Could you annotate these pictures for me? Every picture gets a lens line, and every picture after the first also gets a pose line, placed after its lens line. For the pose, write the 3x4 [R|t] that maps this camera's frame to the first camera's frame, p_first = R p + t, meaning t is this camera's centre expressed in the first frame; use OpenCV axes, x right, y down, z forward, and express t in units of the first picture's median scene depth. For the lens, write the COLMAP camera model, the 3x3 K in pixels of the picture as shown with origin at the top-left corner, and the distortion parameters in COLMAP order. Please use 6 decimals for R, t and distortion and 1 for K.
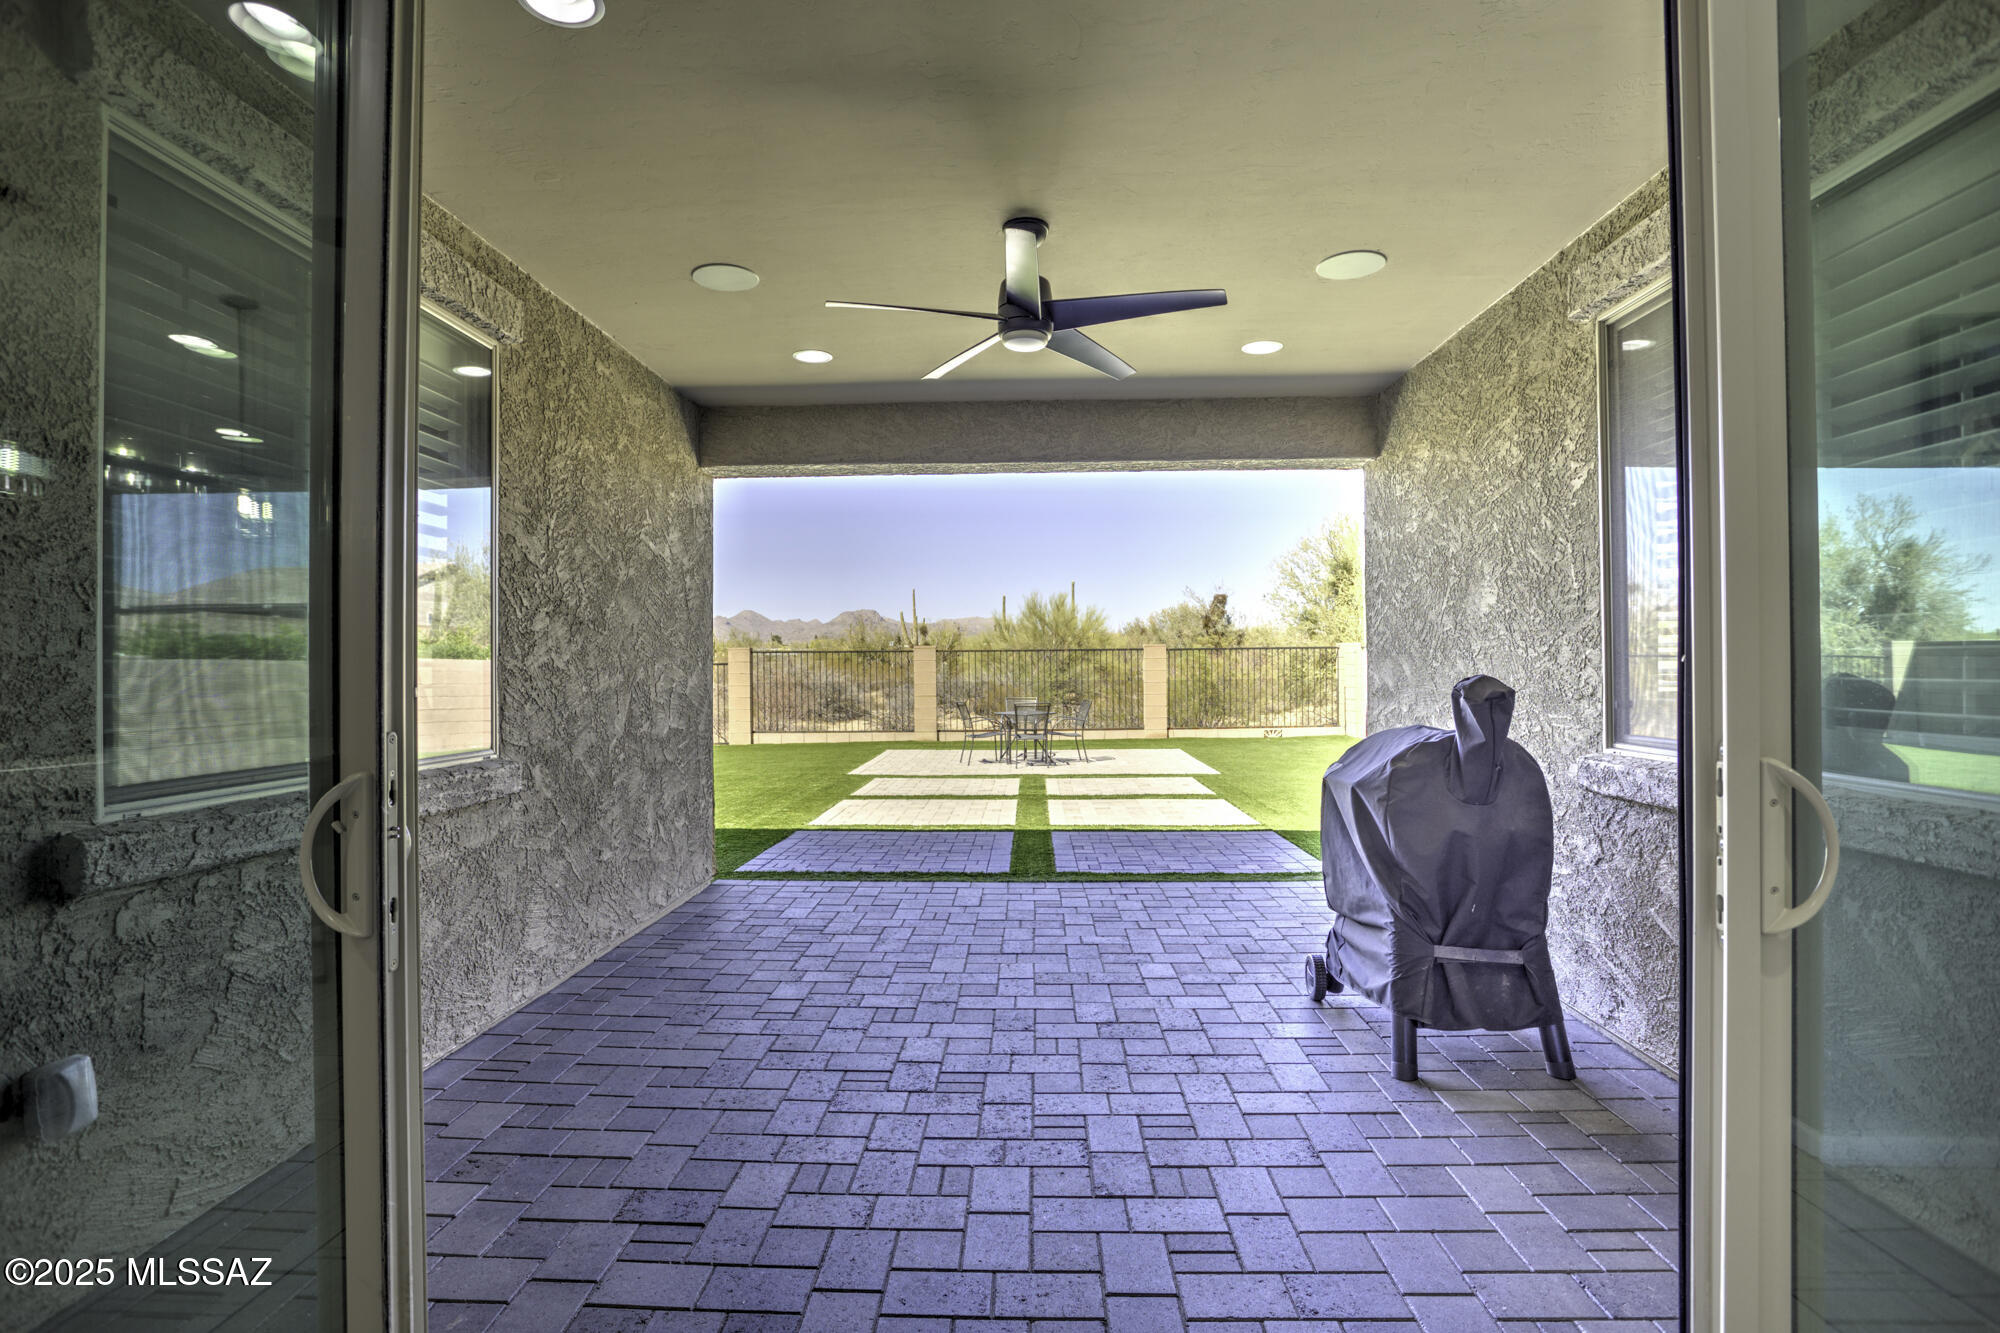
lens RADIAL K [[972.0, 0, 992.1], [0, 972.0, 660.5], [0, 0, 1]] dist [-0.077618, 0.032617]
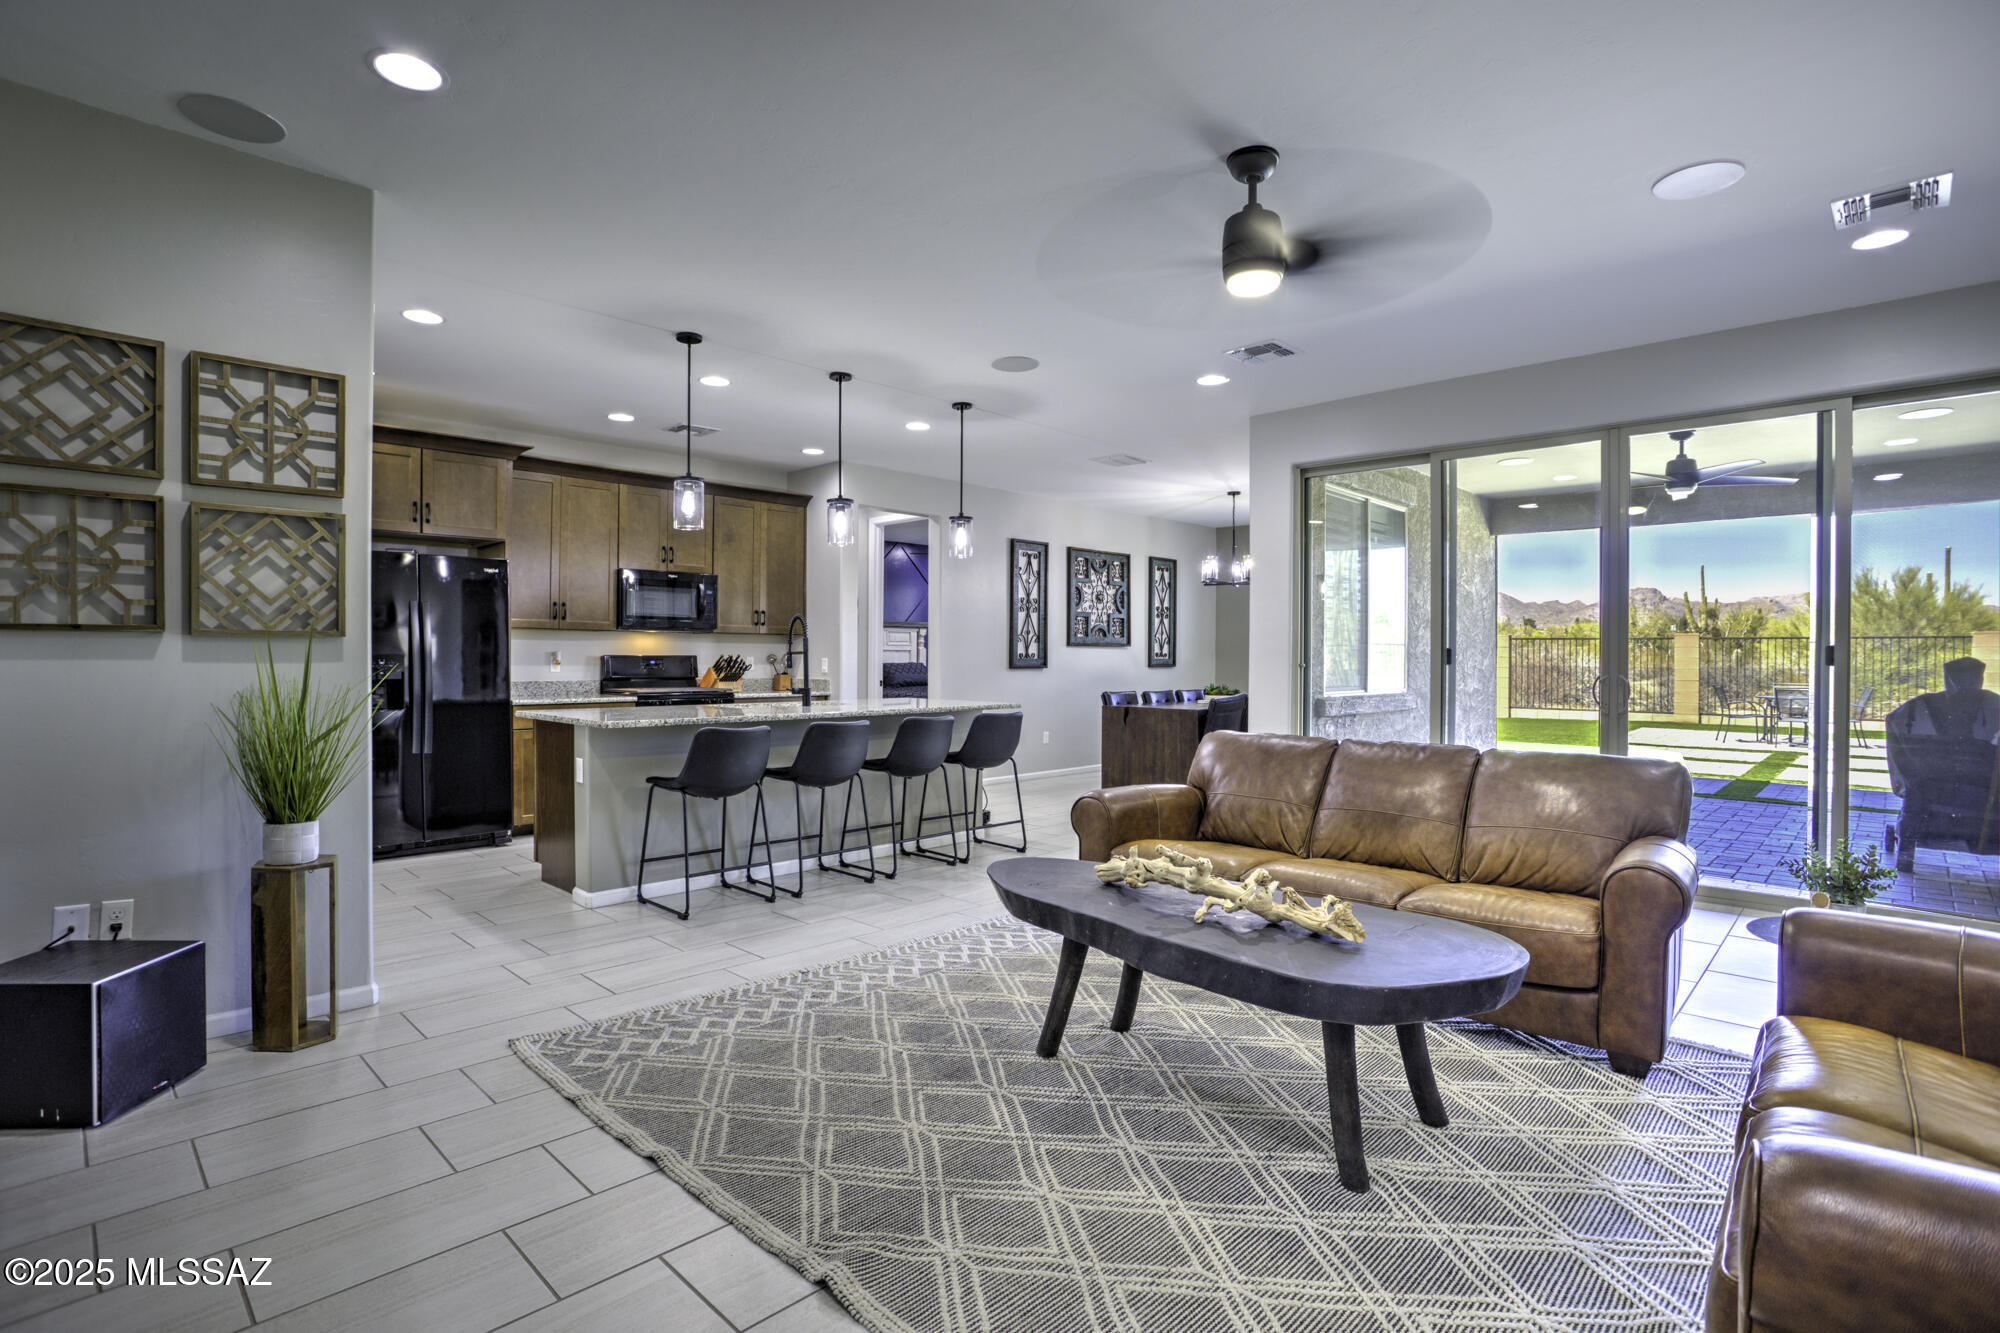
lens RADIAL K [[971.2, 0, 1000.0], [0, 971.2, 666.5], [0, 0, 1]] dist [-0.084552, 0.035894]
pose [[0.749683, 0.017165, -0.661574, 0.172316], [-0.007029, 0.999814, 0.017976, 0.004600], [0.661759, -0.008826, 0.749664, -0.881220]]
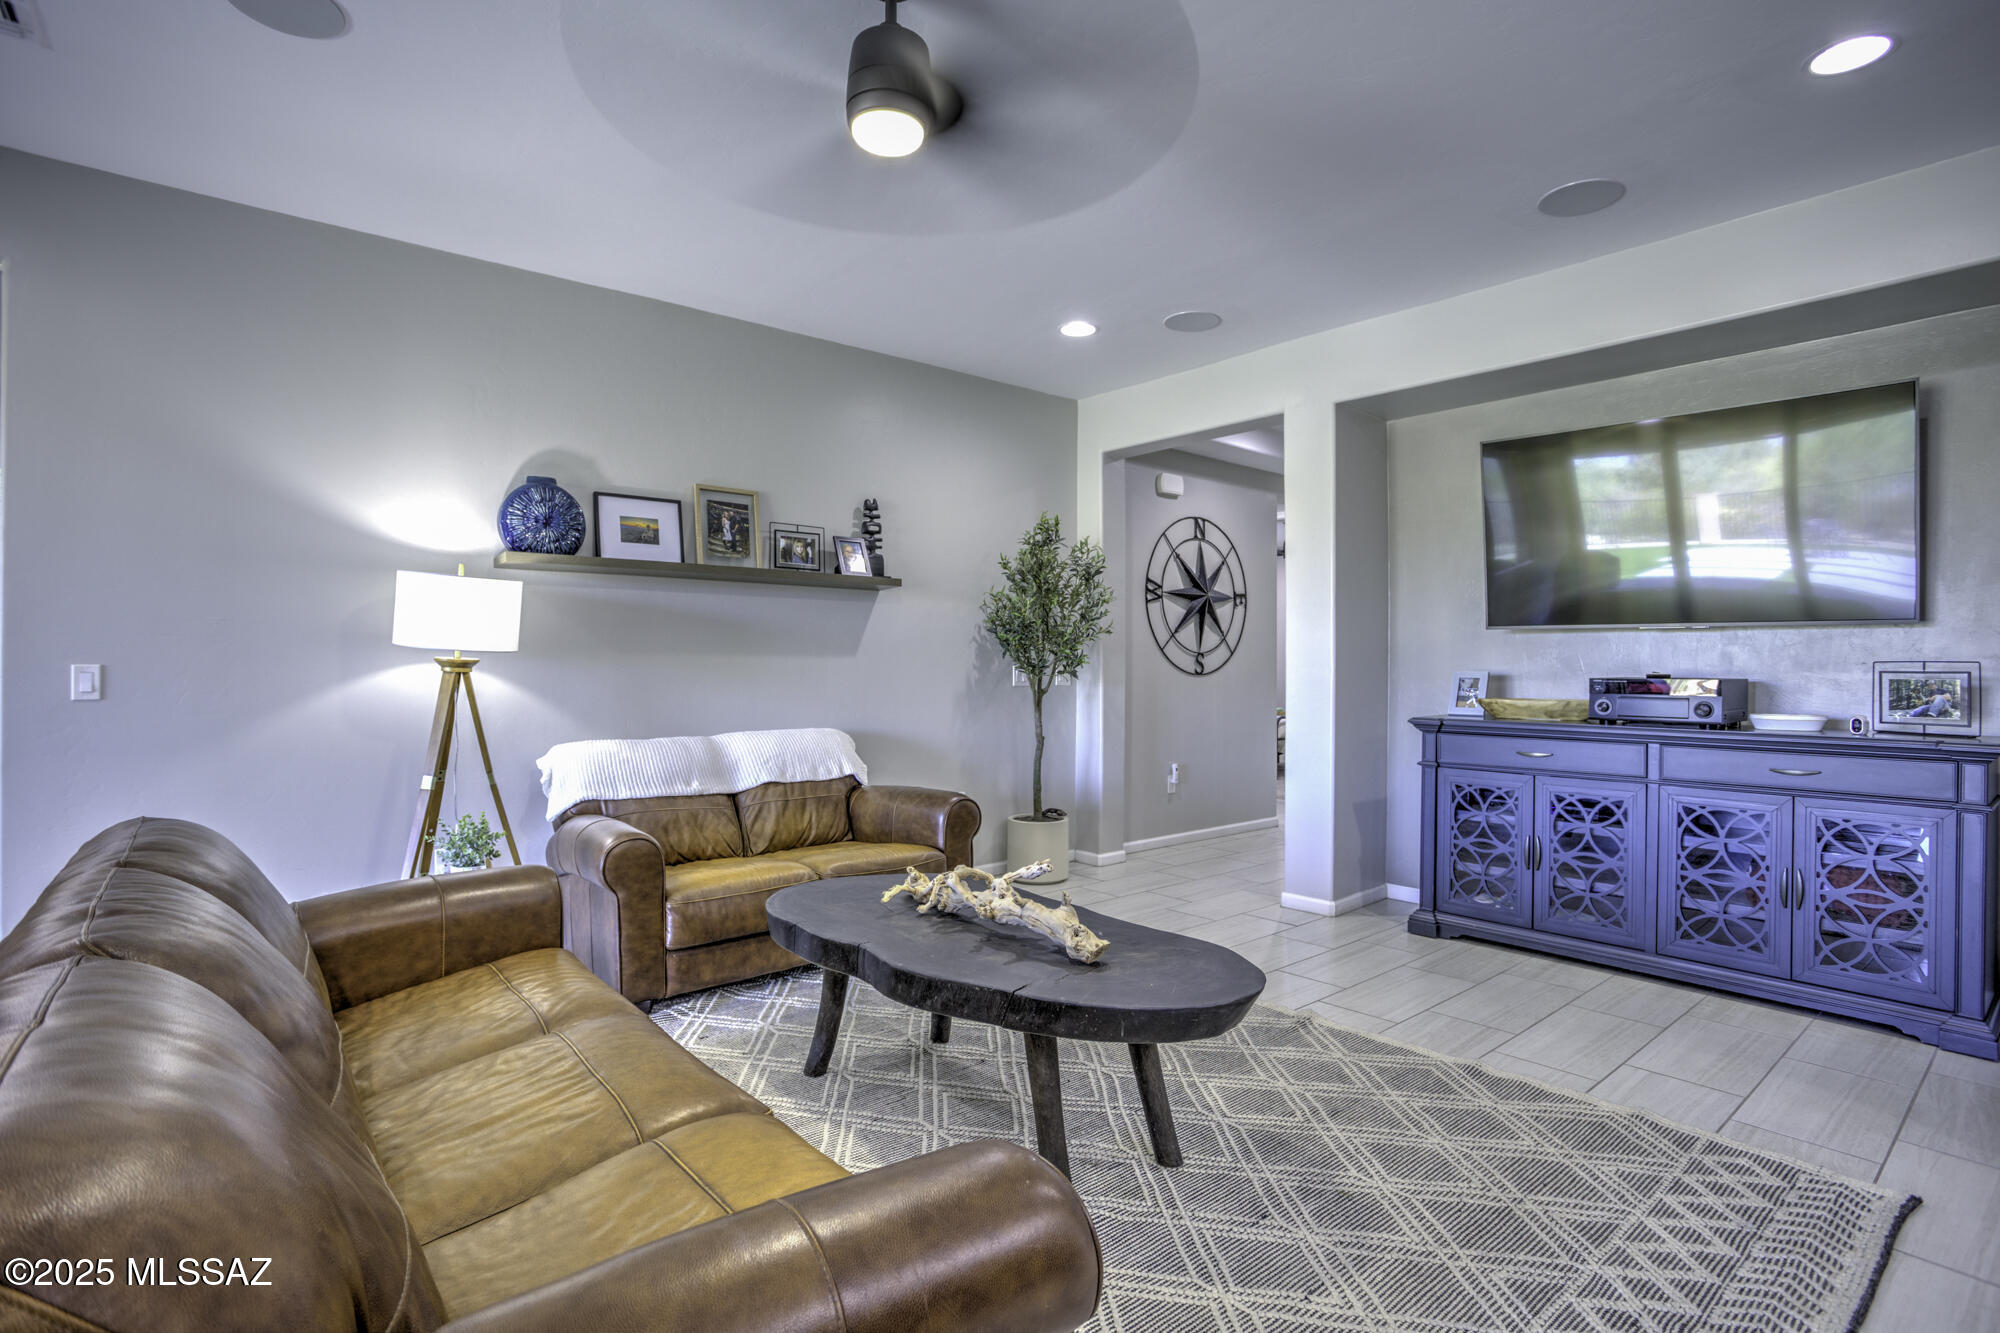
lens RADIAL K [[968.4, 0, 991.5], [0, 968.4, 660.8], [0, 0, 1]] dist [-0.074981, 0.030153]
pose [[-0.669534, 0.006410, 0.742753, -0.421952], [-0.004395, 0.999911, -0.012591, 0.014855], [-0.742768, -0.011694, -0.669447, -0.118431]]
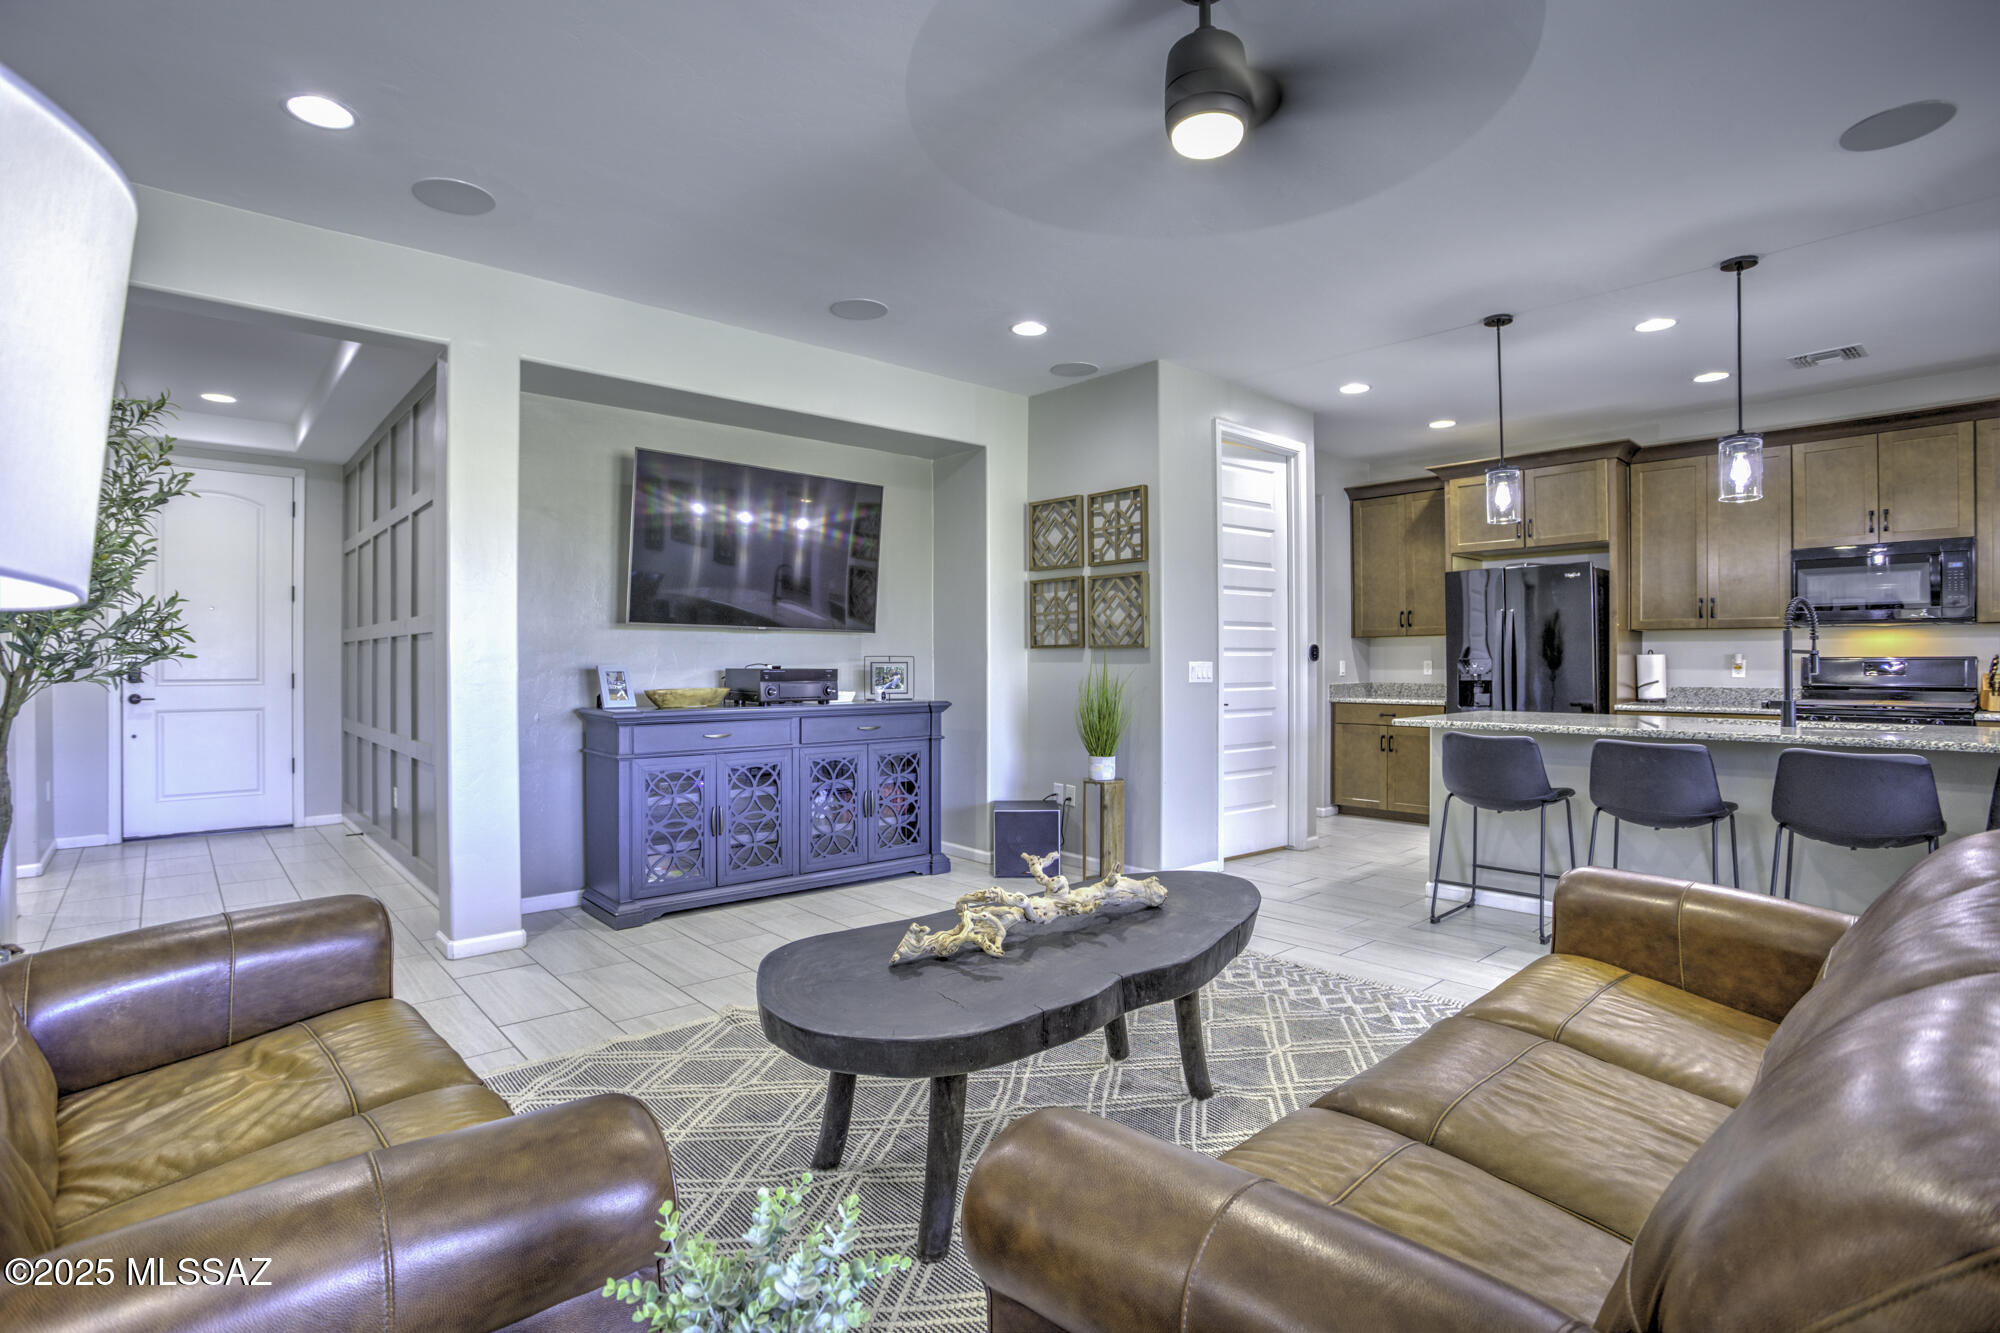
lens RADIAL K [[972.0, 0, 992.1], [0, 972.0, 660.5], [0, 0, 1]] dist [-0.077618, 0.032617]
pose [[-0.716313, 0.006511, -0.697749, 0.261557], [0.010103, 0.999948, -0.001042, 0.011819], [0.697706, -0.007796, -0.716342, -0.126992]]
